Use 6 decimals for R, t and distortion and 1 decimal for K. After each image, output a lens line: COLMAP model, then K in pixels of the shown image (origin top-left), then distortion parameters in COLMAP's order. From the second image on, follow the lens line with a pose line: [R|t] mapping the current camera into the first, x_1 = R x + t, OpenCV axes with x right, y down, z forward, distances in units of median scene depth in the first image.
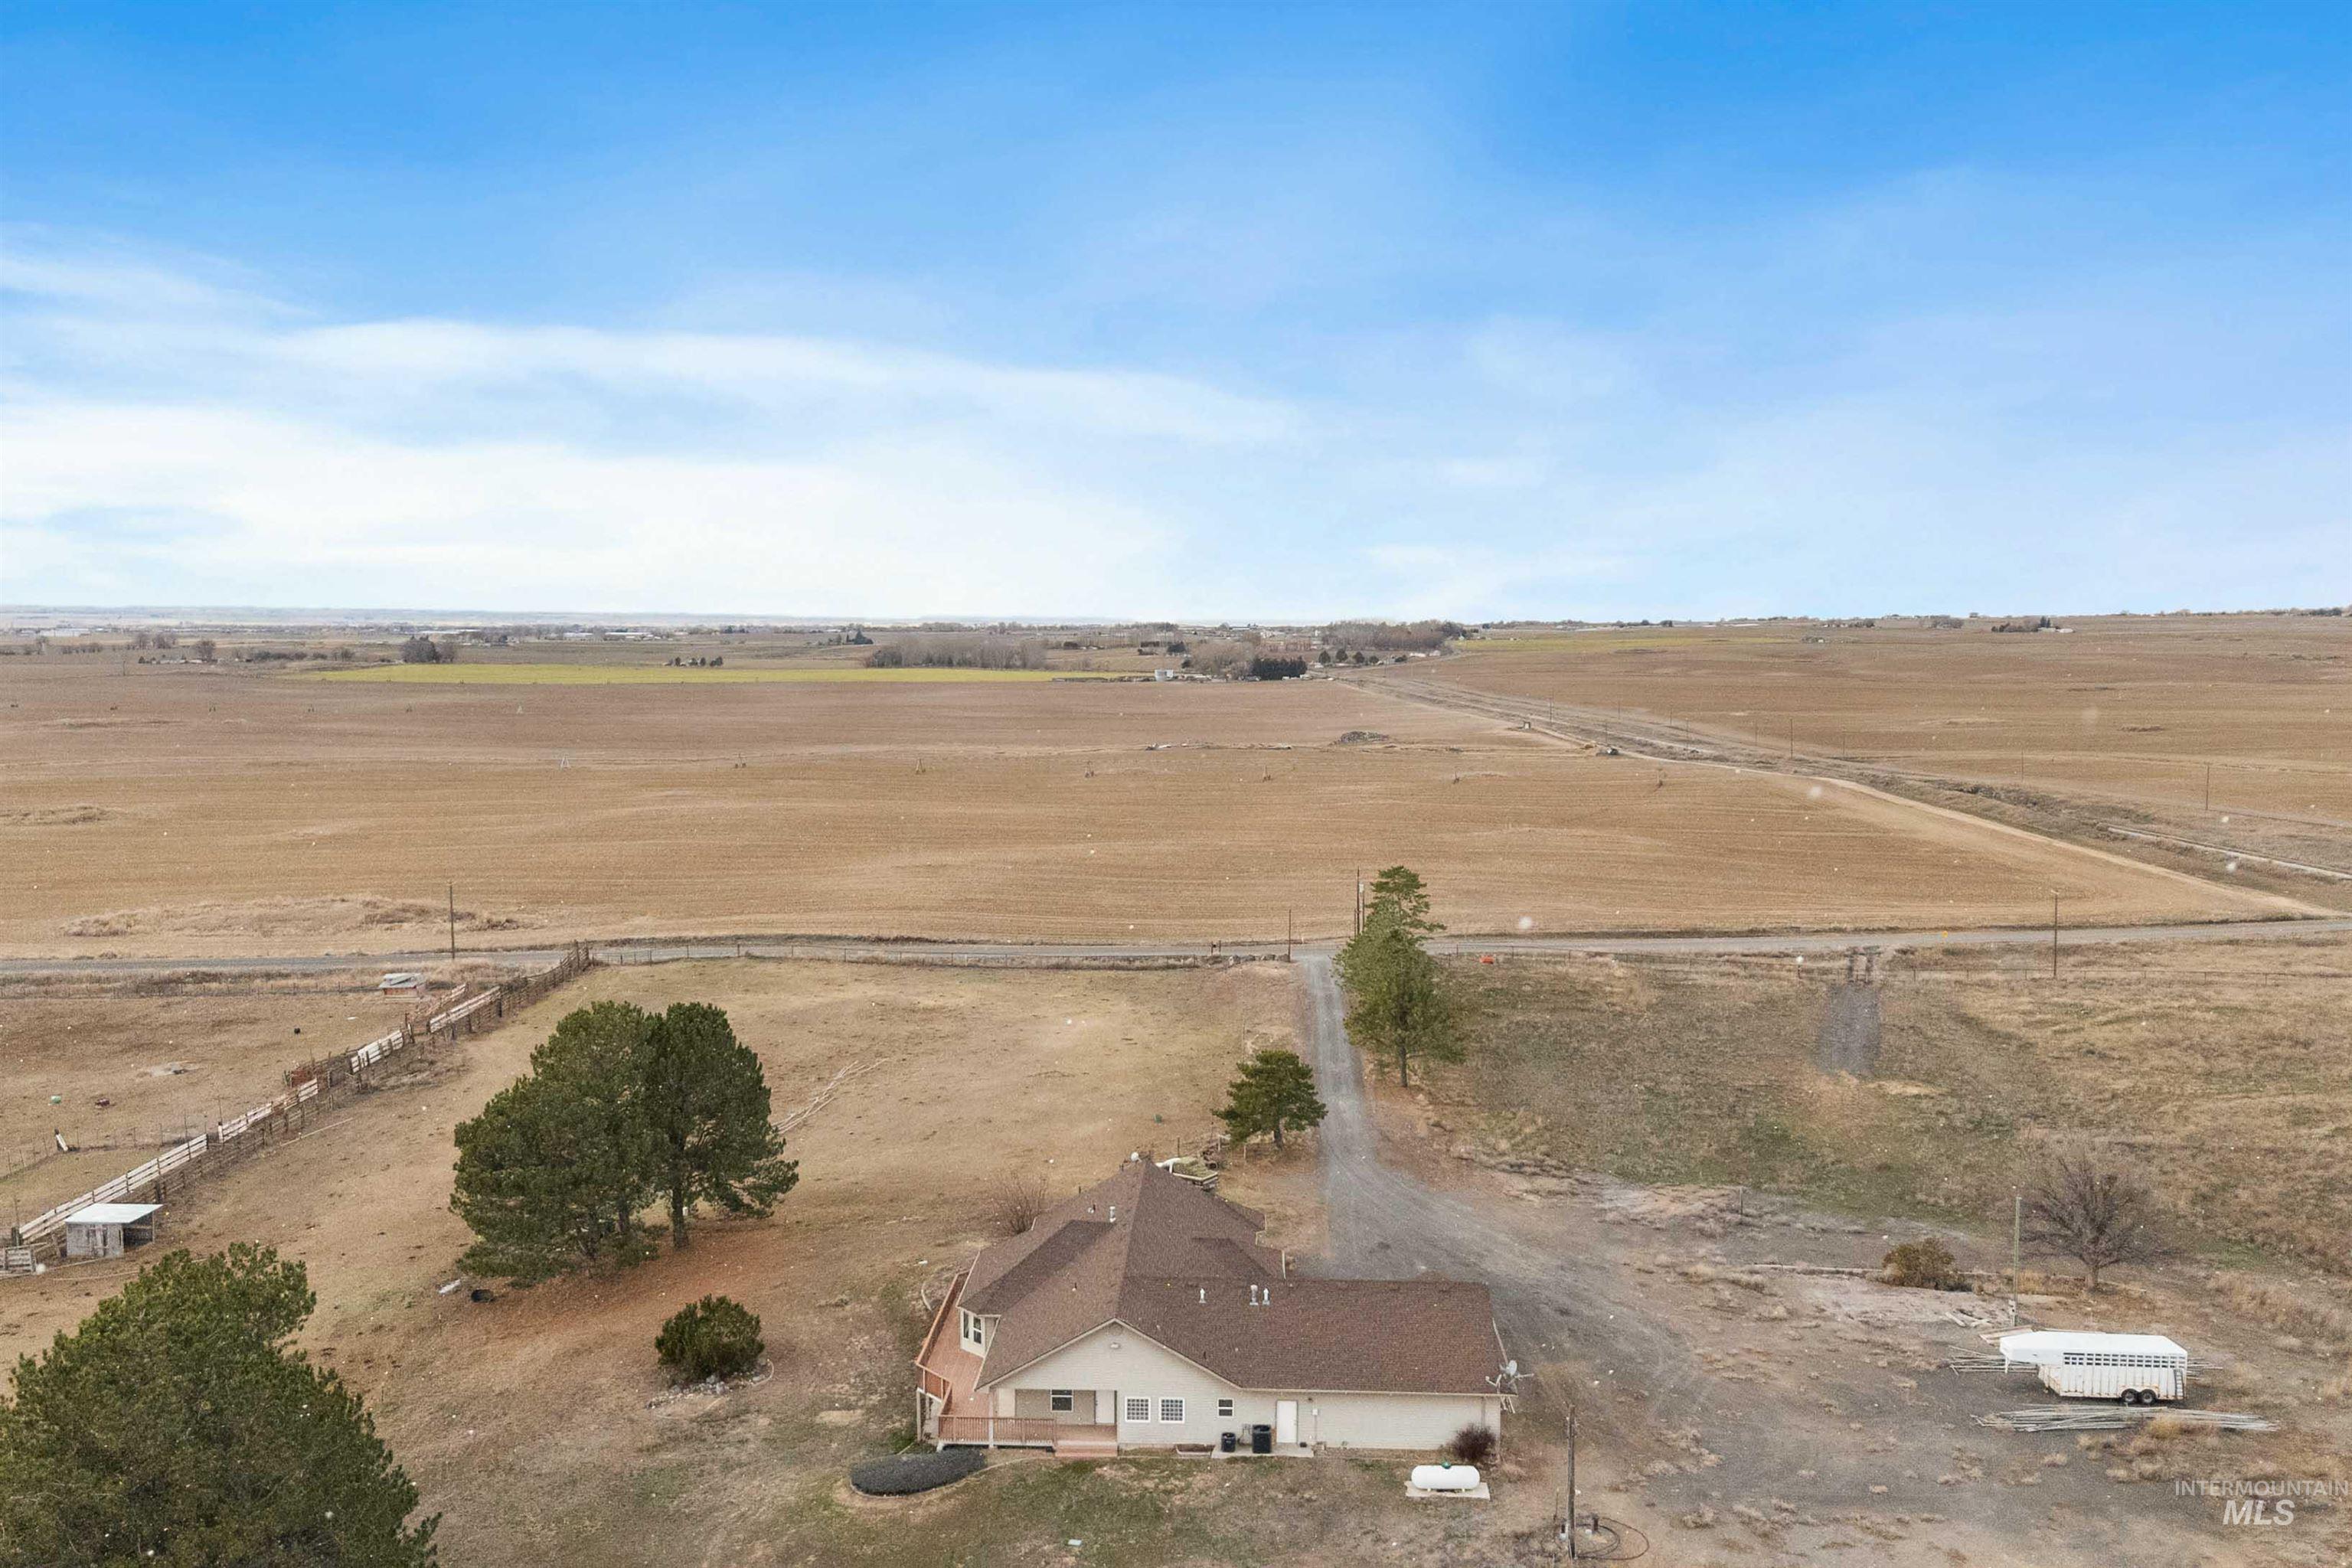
lens RADIAL K [[2008.8, 0, 1176.0], [0, 2008.8, 784.0], [0, 0, 1]] dist [0.042015, -0.001954]
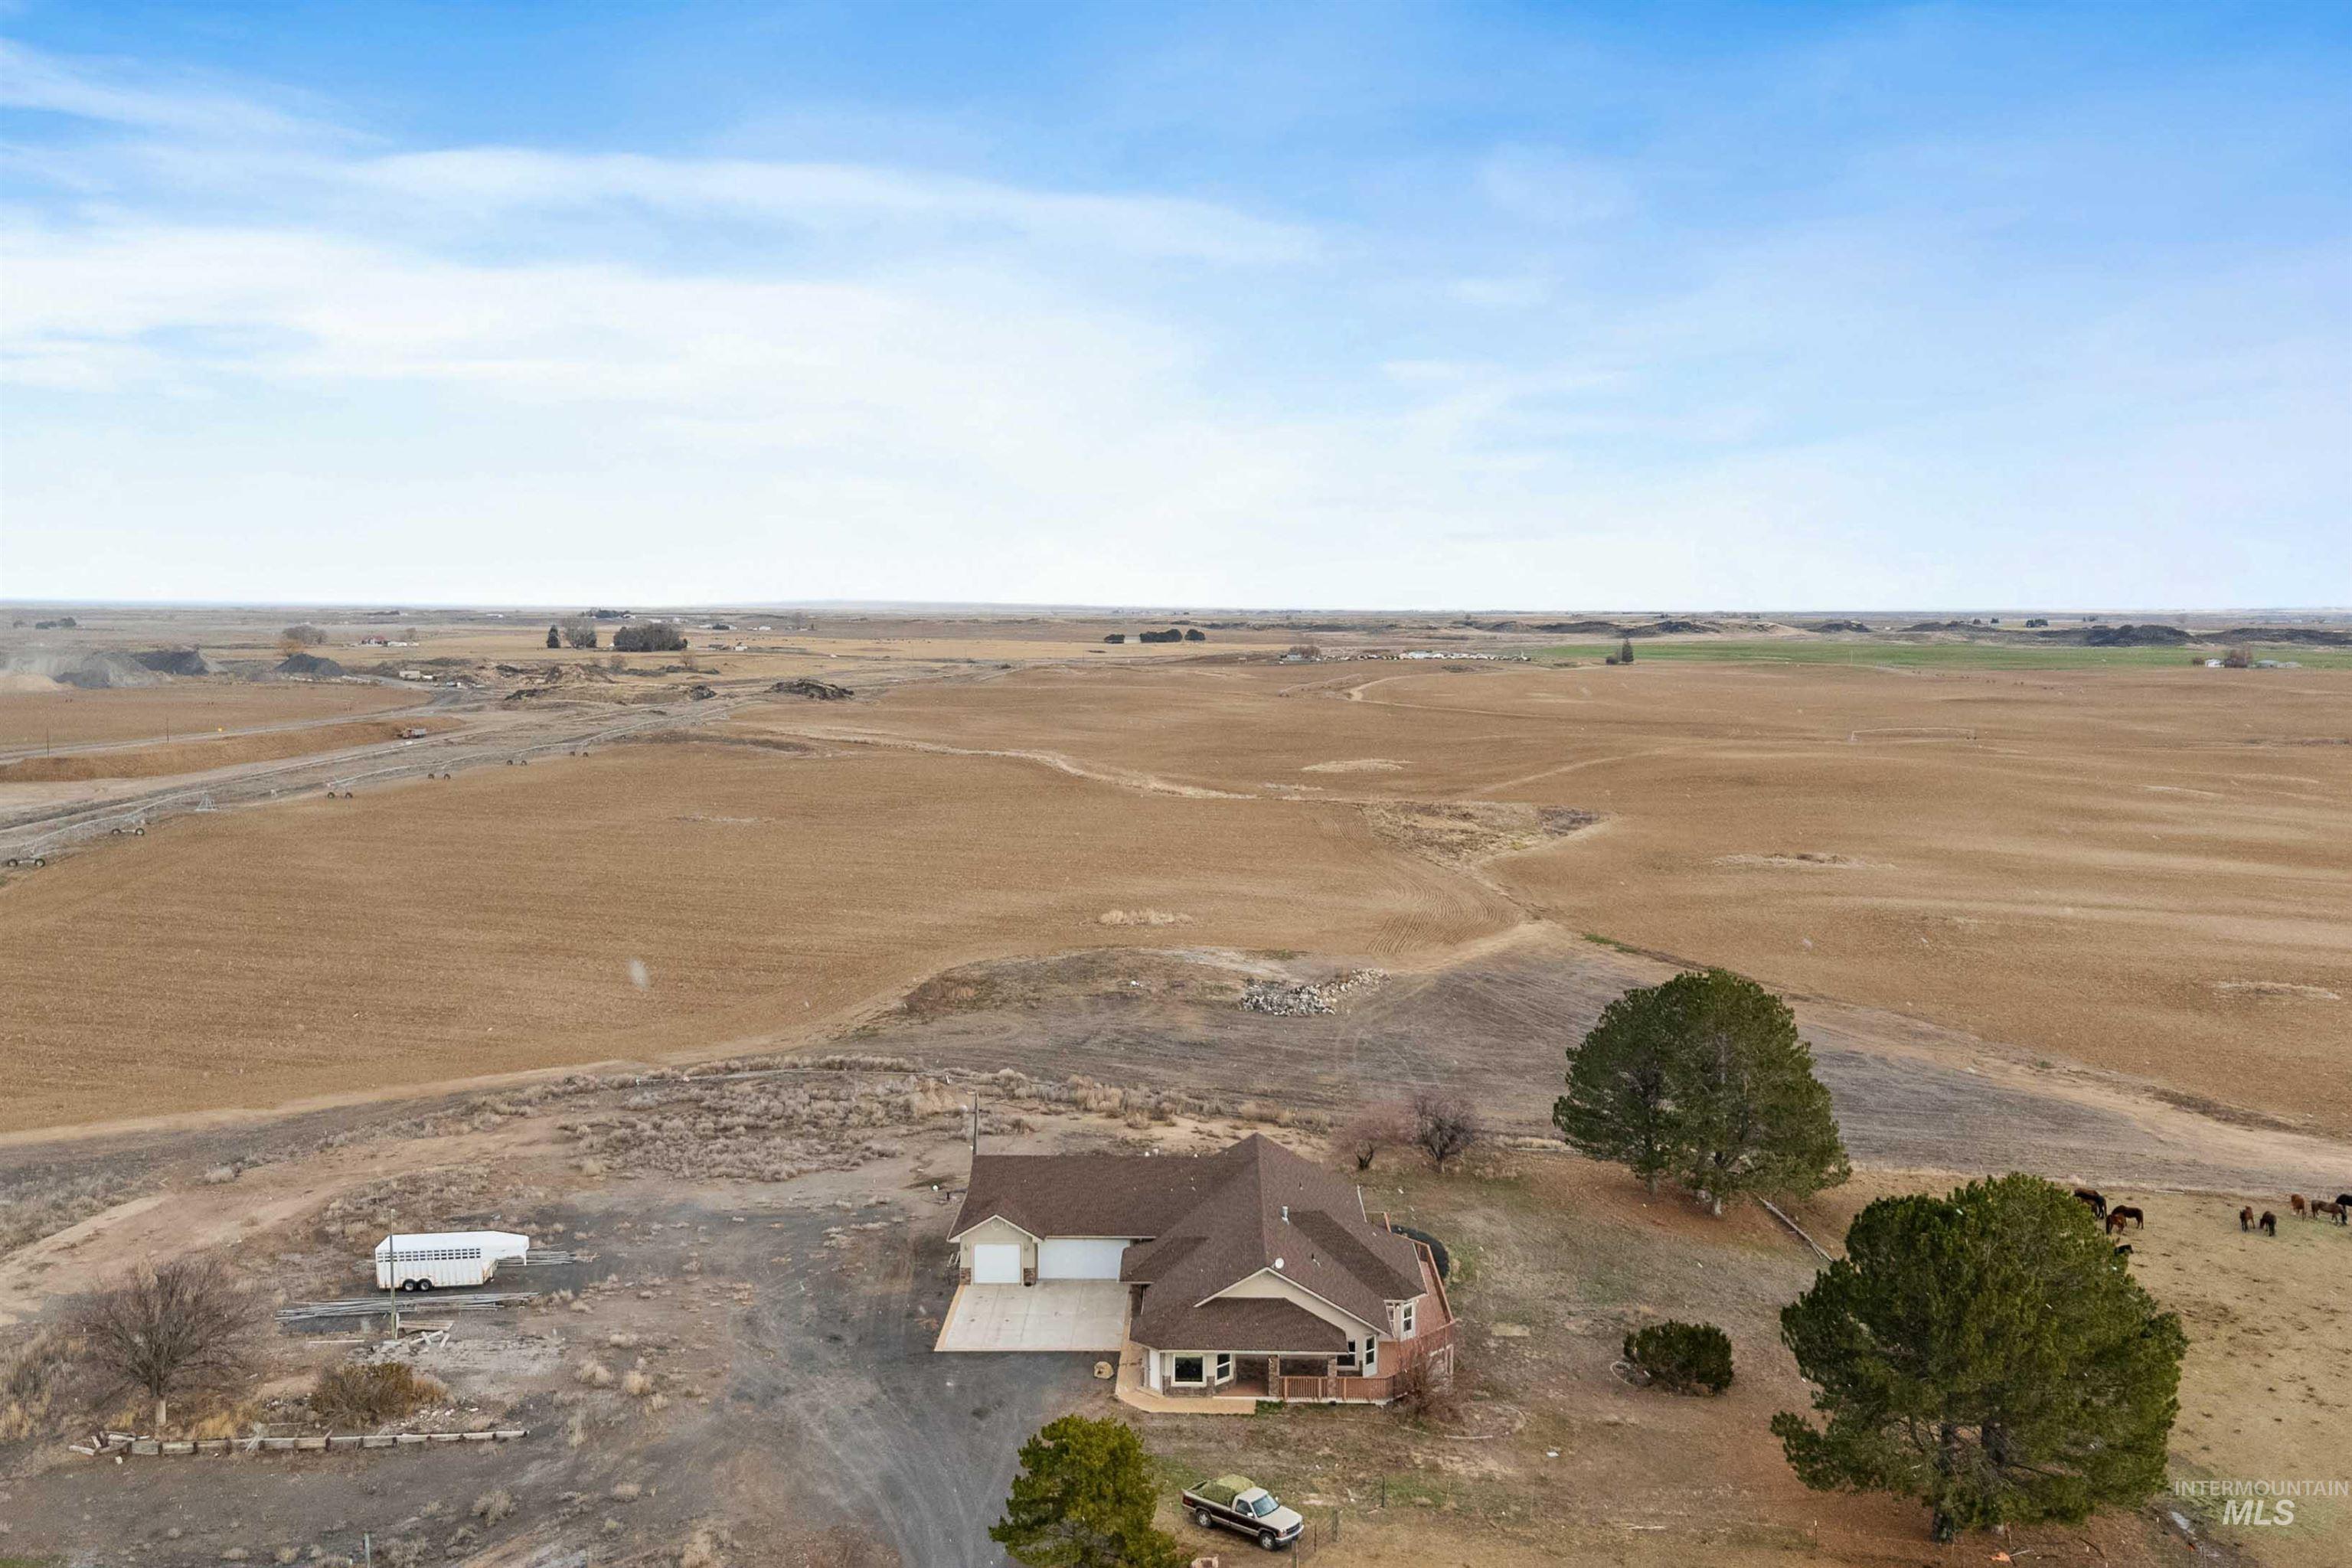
lens RADIAL K [[2008.8, 0, 1176.0], [0, 2008.8, 784.0], [0, 0, 1]] dist [0.042015, -0.001954]
pose [[-0.999742, 0.000691, -0.022689, 0.045658], [-0.002965, 0.987000, 0.160695, -0.164136], [0.022505, 0.160721, -0.986743, 1.897952]]
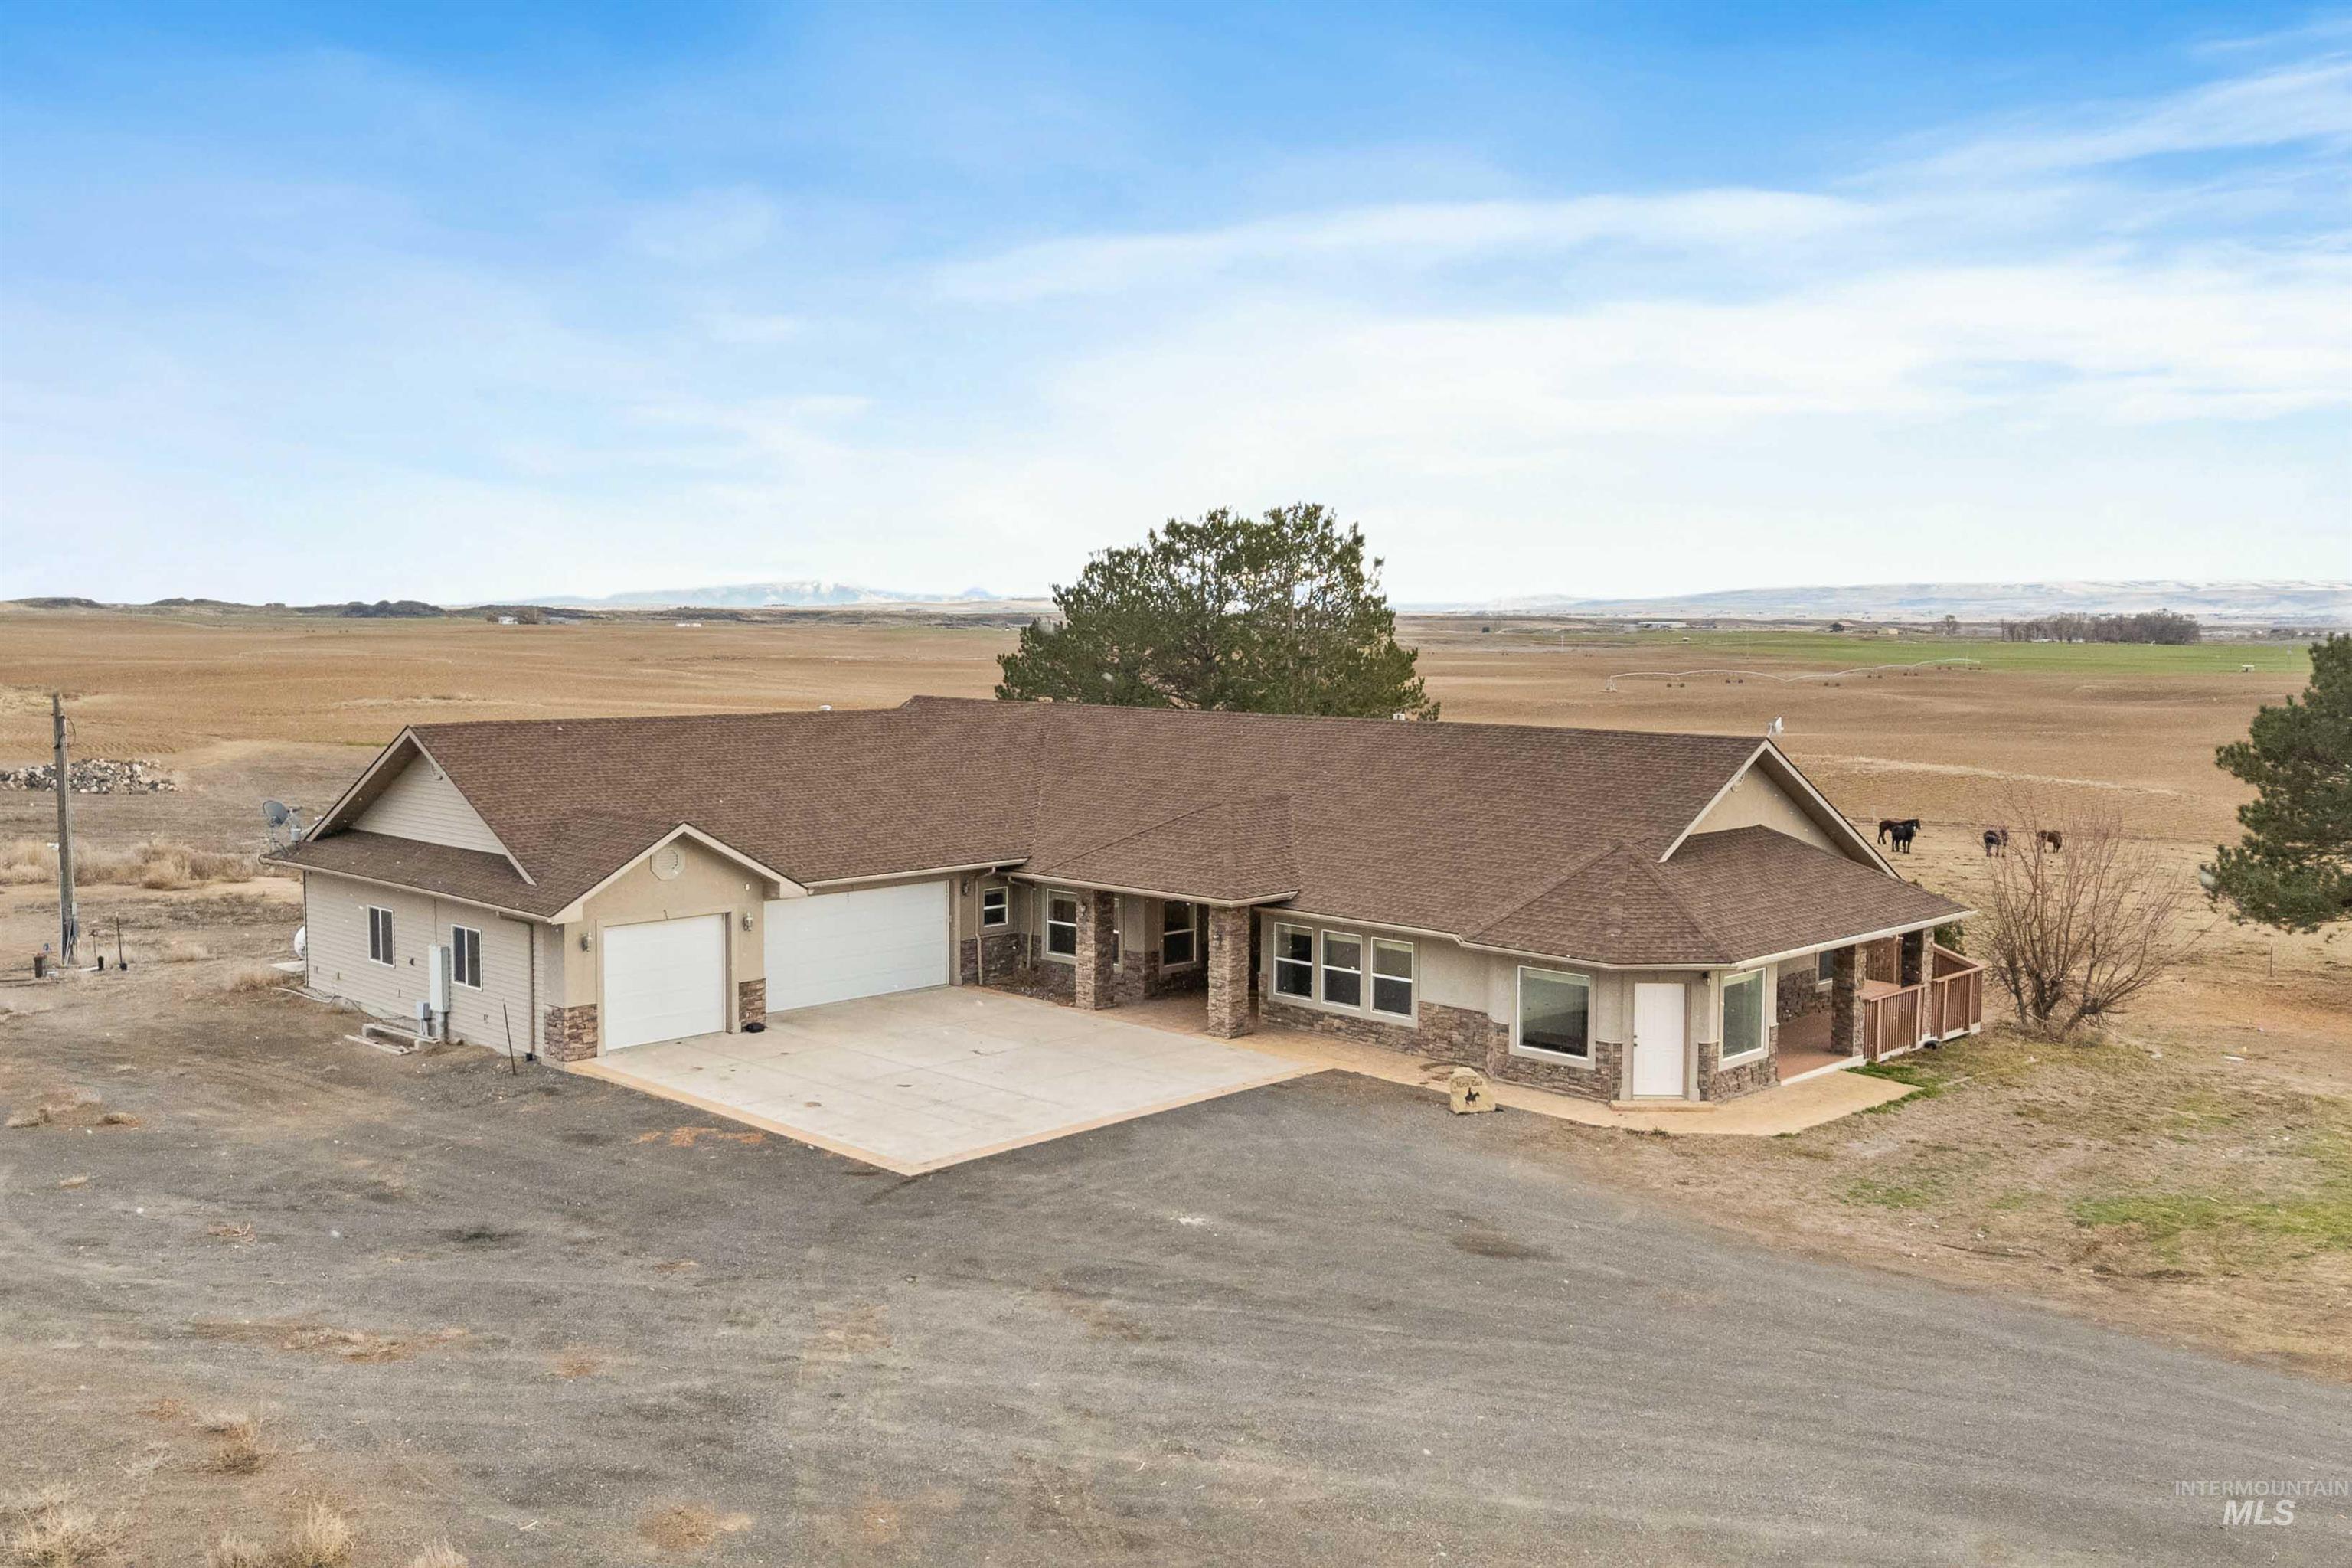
lens RADIAL K [[2008.8, 0, 1176.0], [0, 2008.8, 784.0], [0, 0, 1]] dist [0.042015, -0.001954]
pose [[-0.658798, 0.052267, -0.750502, 0.314991], [-0.070764, 0.988856, 0.130985, 0.162562], [0.748985, 0.139401, -0.647757, 1.195265]]
